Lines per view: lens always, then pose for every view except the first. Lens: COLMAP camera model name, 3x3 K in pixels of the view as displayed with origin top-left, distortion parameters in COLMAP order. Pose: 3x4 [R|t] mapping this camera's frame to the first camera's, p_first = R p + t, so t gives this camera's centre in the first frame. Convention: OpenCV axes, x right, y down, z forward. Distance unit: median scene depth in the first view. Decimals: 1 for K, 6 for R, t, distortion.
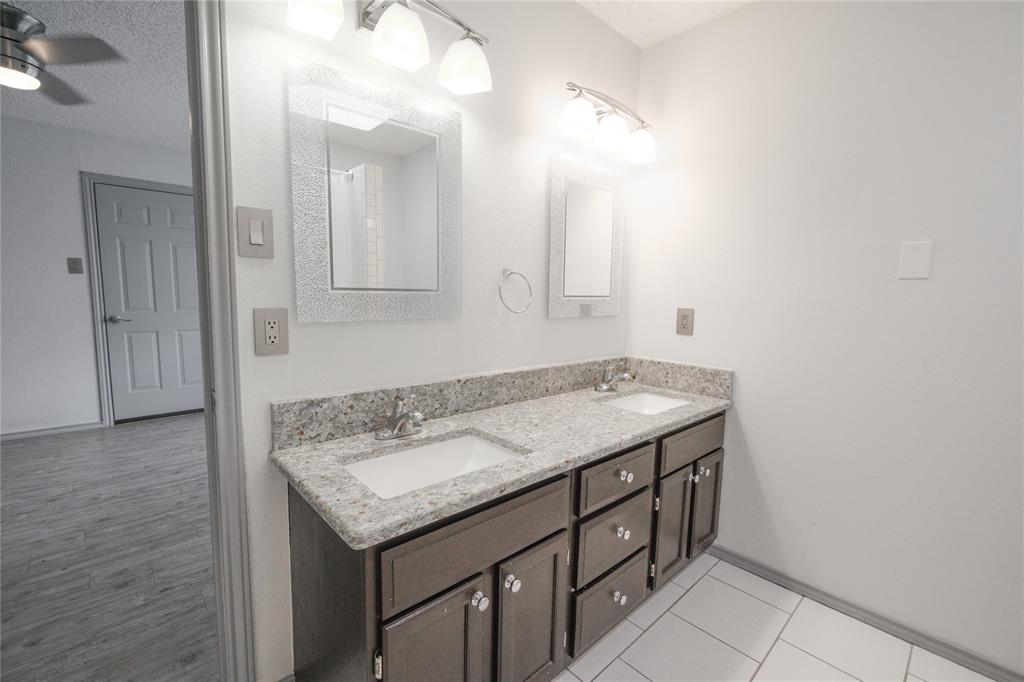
lens RADIAL K [[438.4, 0, 518.8], [0, 438.4, 341.4], [0, 0, 1]] dist [-0.006046, 0.000827]
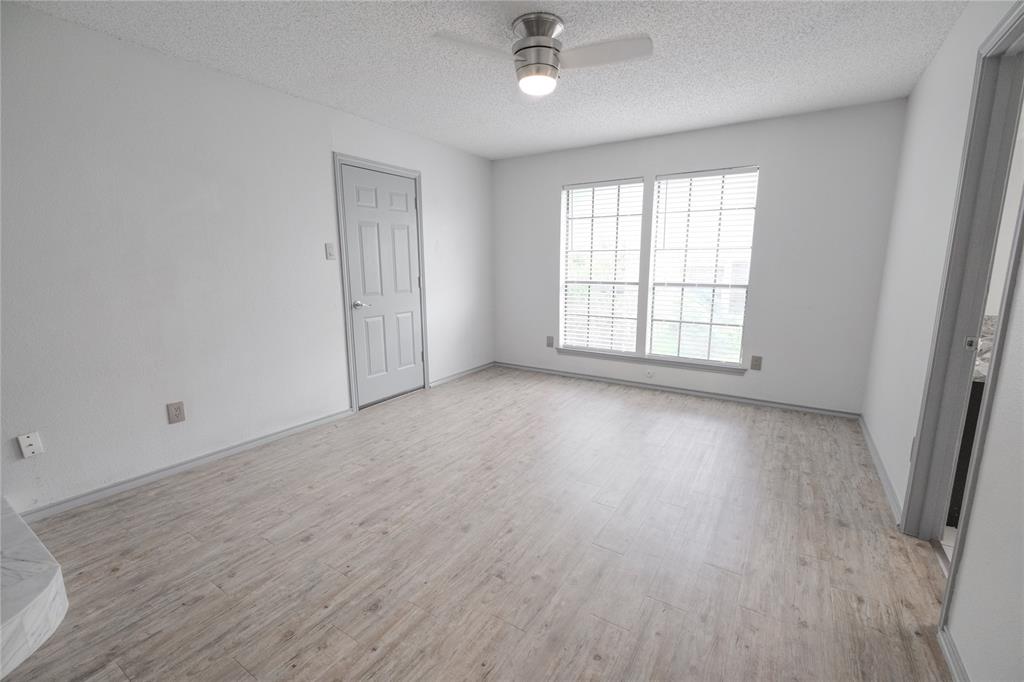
lens RADIAL K [[438.4, 0, 513.3], [0, 438.4, 345.5], [0, 0, 1]] dist [-0.006046, 0.000827]
pose [[0.969792, -0.074205, 0.232371, -0.836930], [0.055124, 0.994632, 0.087566, -0.028165], [-0.237622, -0.072111, 0.968677, -0.051613]]
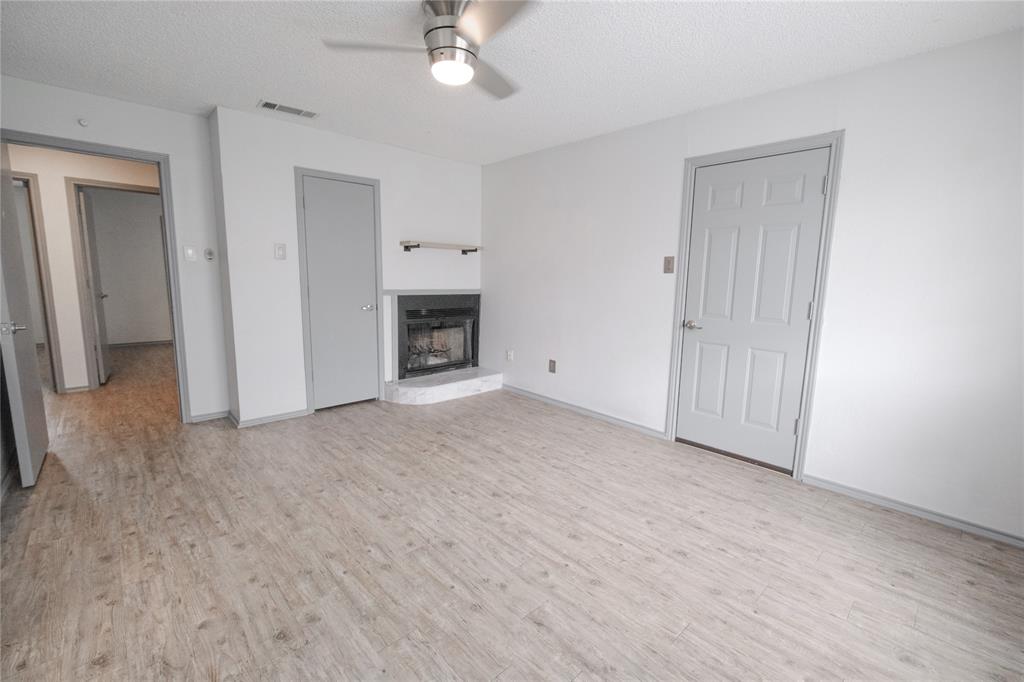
lens RADIAL K [[438.4, 0, 516.2], [0, 438.4, 337.1], [0, 0, 1]] dist [-0.006046, 0.000827]
pose [[0.001254, 0.117137, -0.993115, -0.063925], [-0.131572, 0.984501, 0.115955, -0.083603], [0.991306, 0.130521, 0.016647, 0.659220]]
